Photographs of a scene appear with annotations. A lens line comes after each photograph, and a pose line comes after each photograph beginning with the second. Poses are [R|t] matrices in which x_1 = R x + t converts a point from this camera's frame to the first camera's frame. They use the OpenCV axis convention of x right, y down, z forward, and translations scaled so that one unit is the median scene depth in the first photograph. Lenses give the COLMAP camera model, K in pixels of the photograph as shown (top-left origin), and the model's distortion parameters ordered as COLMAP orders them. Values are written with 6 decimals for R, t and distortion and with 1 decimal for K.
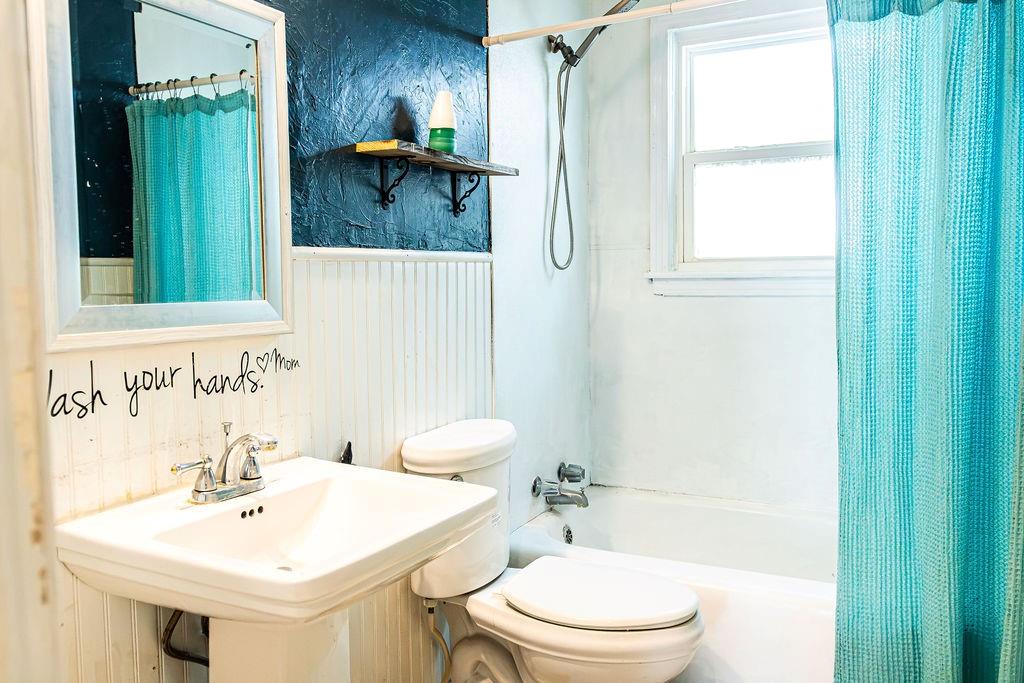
lens RADIAL K [[838.3, 0, 514.6], [0, 838.3, 336.5], [0, 0, 1]] dist [0.012266, -0.014272]
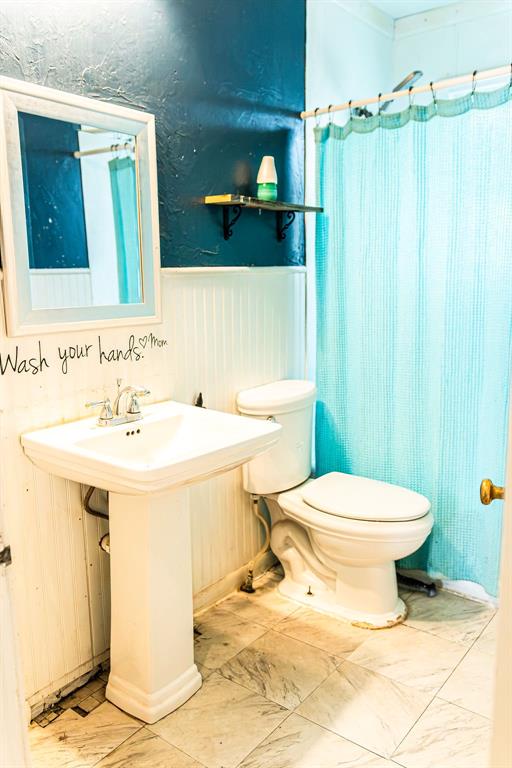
lens RADIAL K [[628.8, 0, 254.7], [0, 628.8, 384.5], [0, 0, 1]] dist [0.012266, -0.014272]
pose [[0.983389, 0.026974, -0.179494, 0.126829], [-0.007654, 0.994179, 0.107472, -0.019023], [0.181348, -0.104313, 0.977871, -0.146410]]
